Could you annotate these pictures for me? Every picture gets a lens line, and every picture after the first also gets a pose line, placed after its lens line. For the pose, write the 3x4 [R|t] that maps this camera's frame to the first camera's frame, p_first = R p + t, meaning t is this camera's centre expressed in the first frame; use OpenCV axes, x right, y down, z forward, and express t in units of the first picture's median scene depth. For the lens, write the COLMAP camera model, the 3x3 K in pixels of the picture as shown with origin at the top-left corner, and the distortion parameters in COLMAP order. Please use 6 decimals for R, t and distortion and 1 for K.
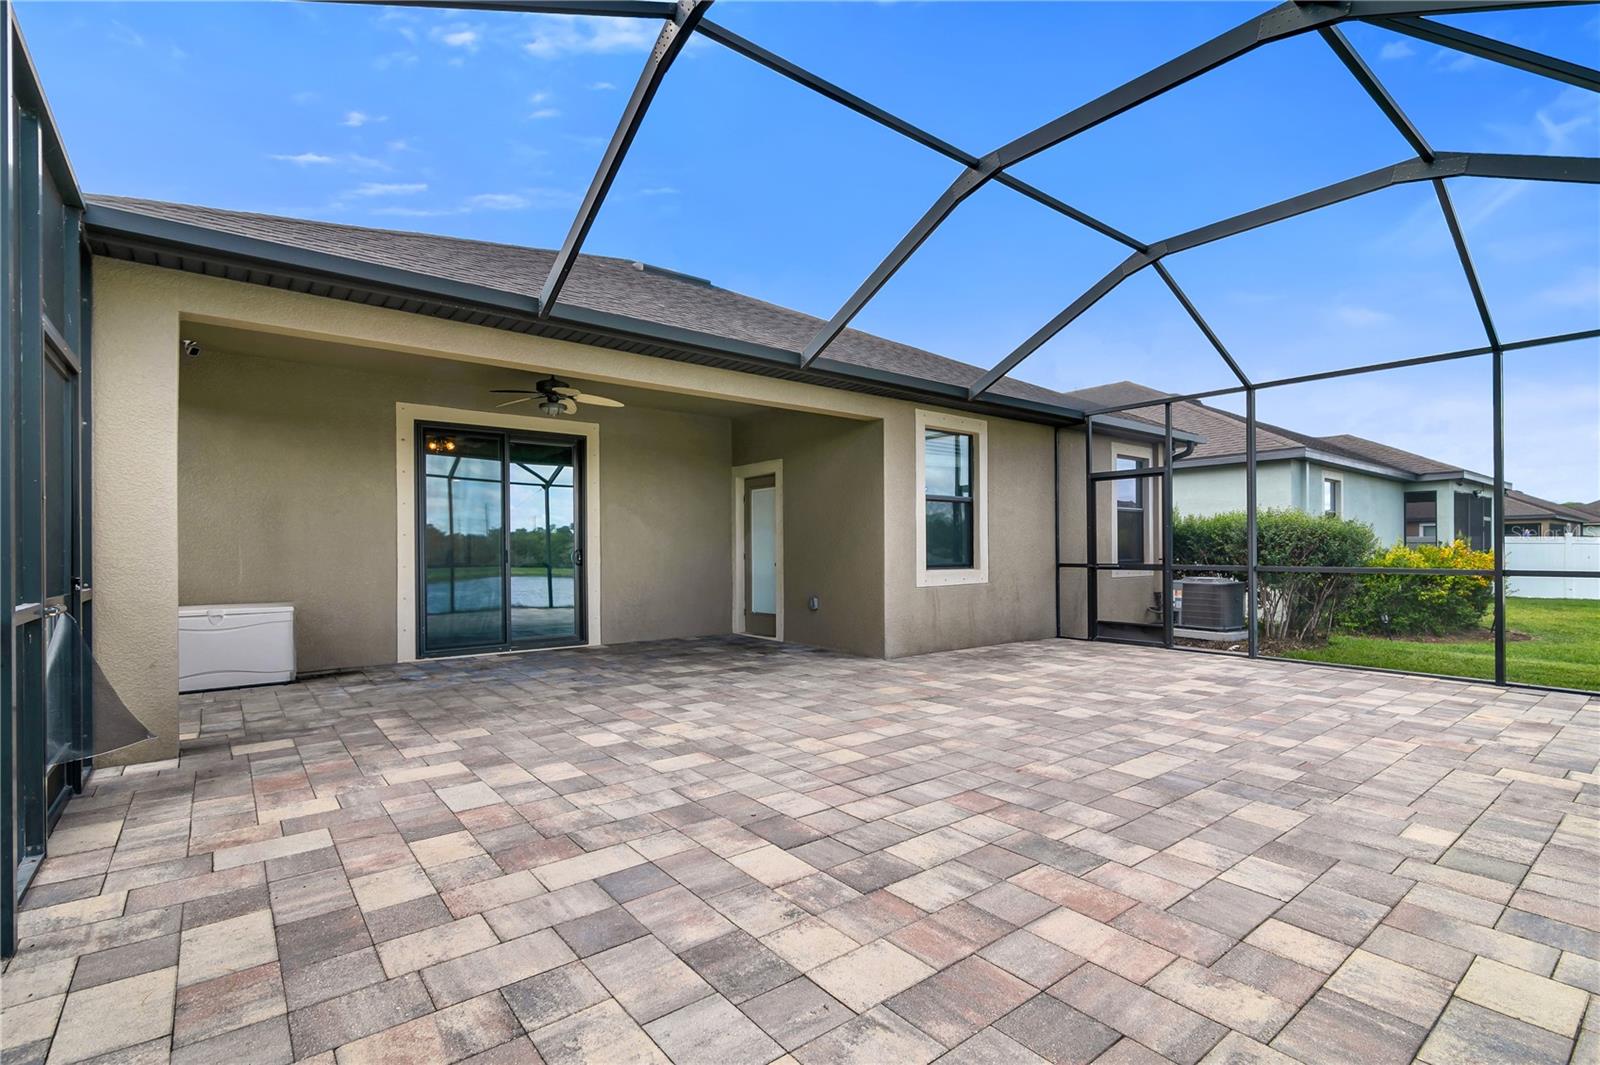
lens RADIAL K [[738.0, 0, 790.8], [0, 738.0, 558.7], [0, 0, 1]] dist [-0.006595, -0.000359]
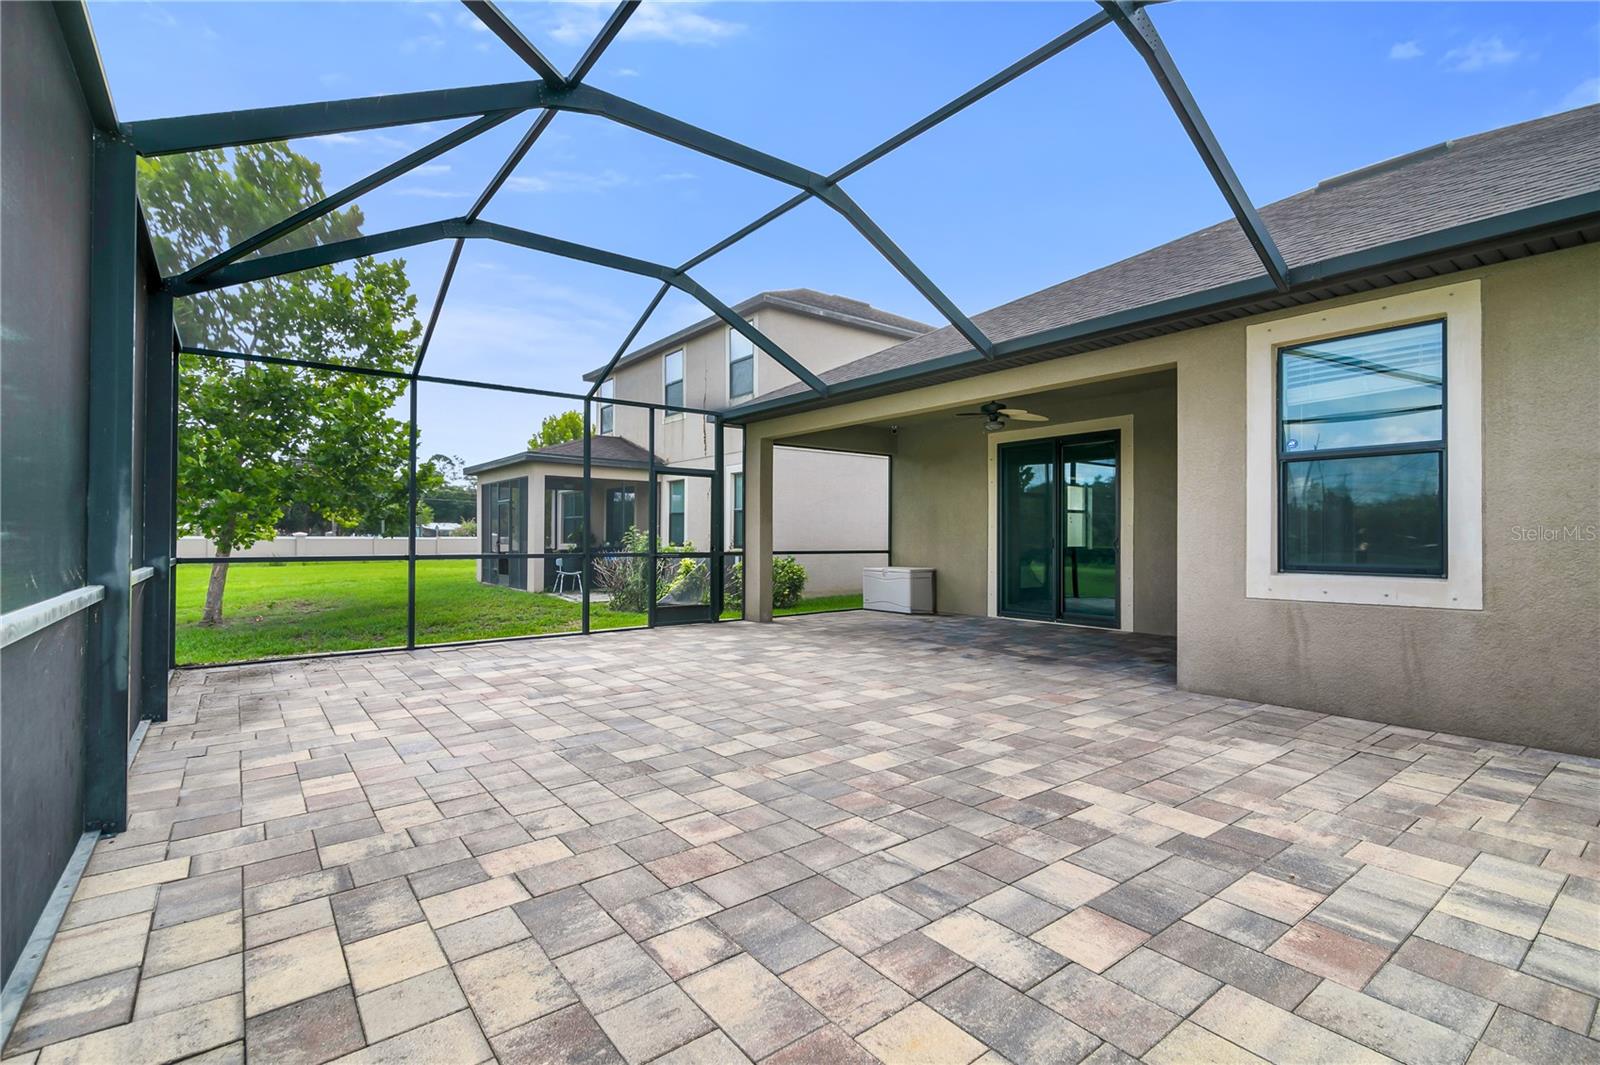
lens RADIAL K [[736.7, 0, 803.0], [0, 736.7, 541.8], [0, 0, 1]] dist [0.001857, -0.000110]
pose [[-0.001128, 0.010372, -0.999946, 0.857246], [-0.014724, 0.999838, 0.010388, -0.012742], [0.999891, 0.014735, -0.000975, 0.621679]]
